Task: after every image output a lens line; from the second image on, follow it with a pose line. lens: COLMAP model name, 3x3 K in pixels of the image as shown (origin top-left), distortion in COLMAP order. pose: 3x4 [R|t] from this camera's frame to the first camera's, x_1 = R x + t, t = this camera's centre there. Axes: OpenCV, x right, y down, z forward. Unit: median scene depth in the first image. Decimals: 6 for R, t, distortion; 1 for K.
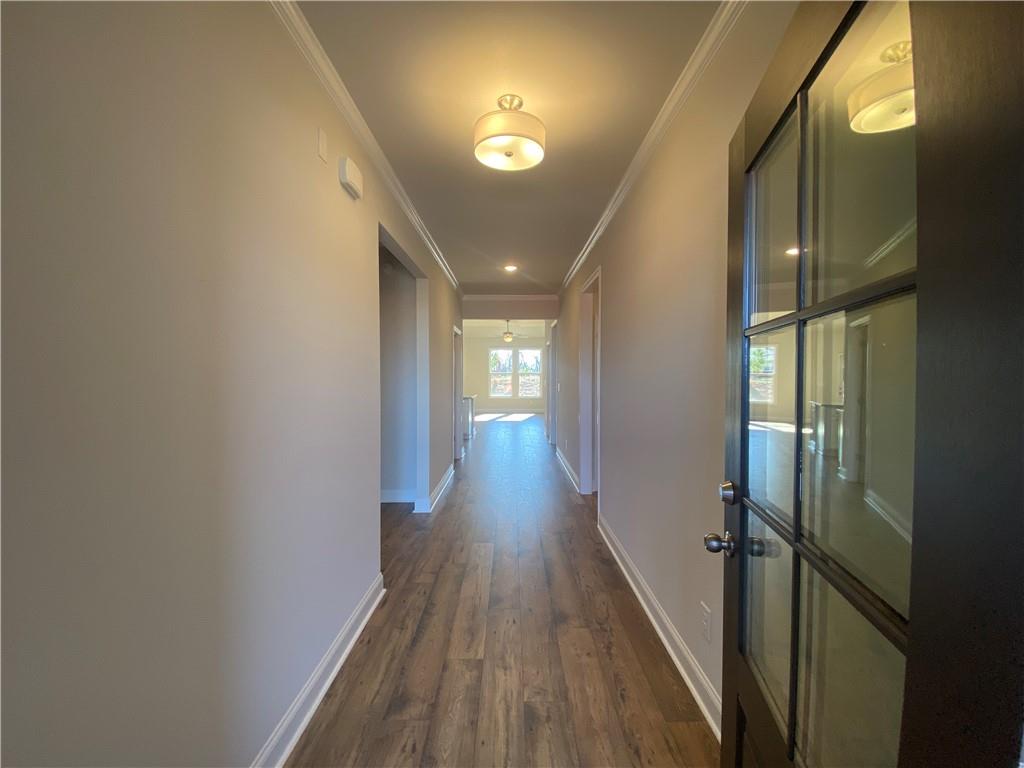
lens RADIAL K [[413.5, 0, 512.0], [0, 413.5, 384.0], [0, 0, 1]] dist [0.000675, 0.000077]
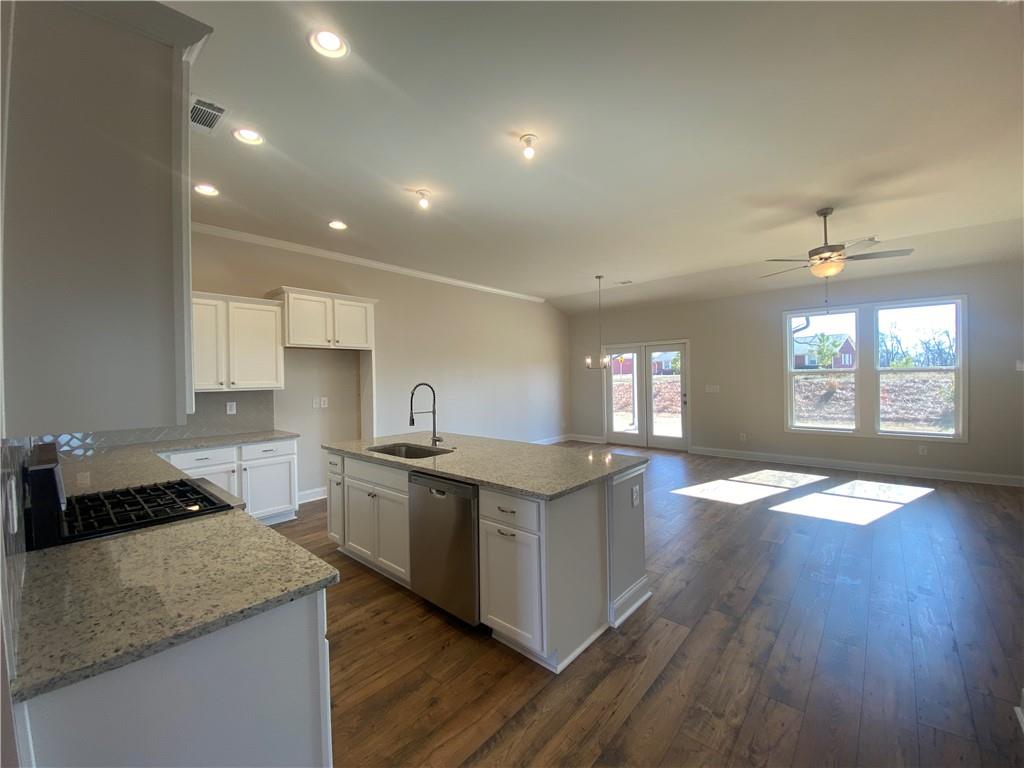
lens RADIAL K [[413.5, 0, 512.0], [0, 413.5, 384.0], [0, 0, 1]] dist [0.000675, 0.000077]
pose [[0.747811, -0.015032, -0.663741, 0.016610], [0.012525, 0.999885, -0.008533, -0.014637], [0.663793, -0.001933, 0.747913, 0.496126]]
